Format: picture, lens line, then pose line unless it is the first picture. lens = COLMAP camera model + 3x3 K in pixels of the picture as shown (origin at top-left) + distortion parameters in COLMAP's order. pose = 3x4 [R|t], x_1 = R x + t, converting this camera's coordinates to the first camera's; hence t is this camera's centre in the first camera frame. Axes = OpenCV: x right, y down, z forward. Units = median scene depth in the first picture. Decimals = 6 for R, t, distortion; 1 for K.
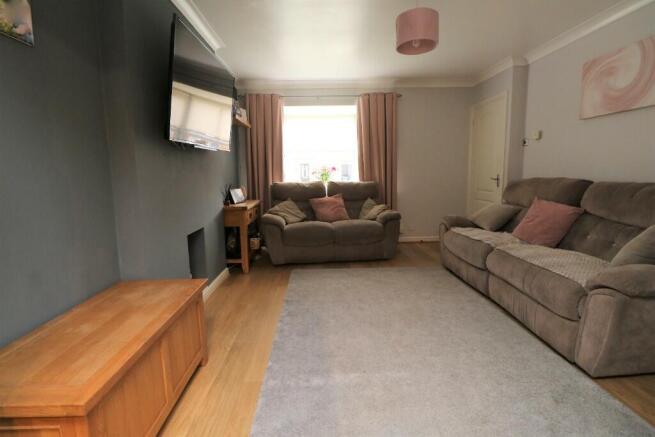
lens RADIAL K [[314.9, 0, 326.2], [0, 314.9, 208.9], [0, 0, 1]] dist [0.001314, -0.000131]
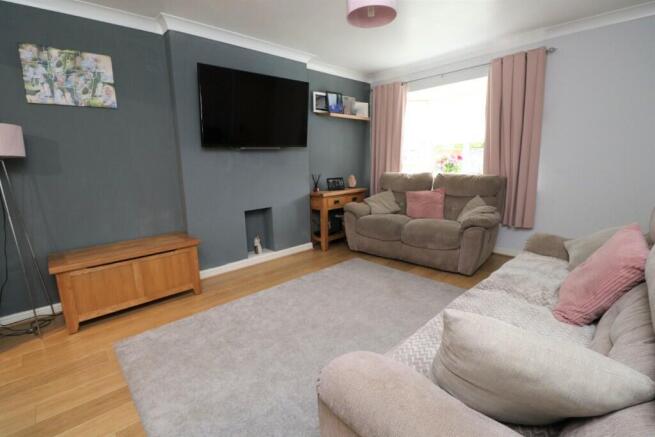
lens RADIAL K [[301.4, 0, 329.2], [0, 301.4, 209.8], [0, 0, 1]] dist [-0.009801, -0.000601]
pose [[0.661844, 0.126449, -0.738900, 0.460061], [-0.074695, 0.991890, 0.102839, -0.051139], [0.745911, -0.012871, 0.665921, 0.219310]]
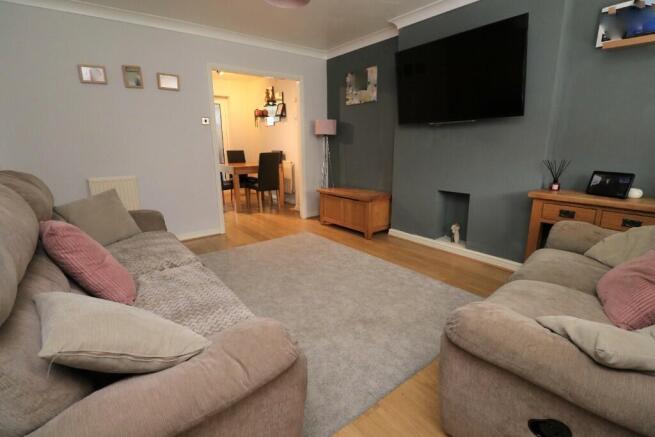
lens RADIAL K [[314.9, 0, 326.2], [0, 314.9, 208.9], [0, 0, 1]] dist [0.001314, -0.000131]
pose [[-0.811630, 0.155798, -0.563013, 0.409554], [-0.034300, 0.949407, 0.312169, -0.140291], [0.583164, 0.272677, -0.765223, 1.013473]]
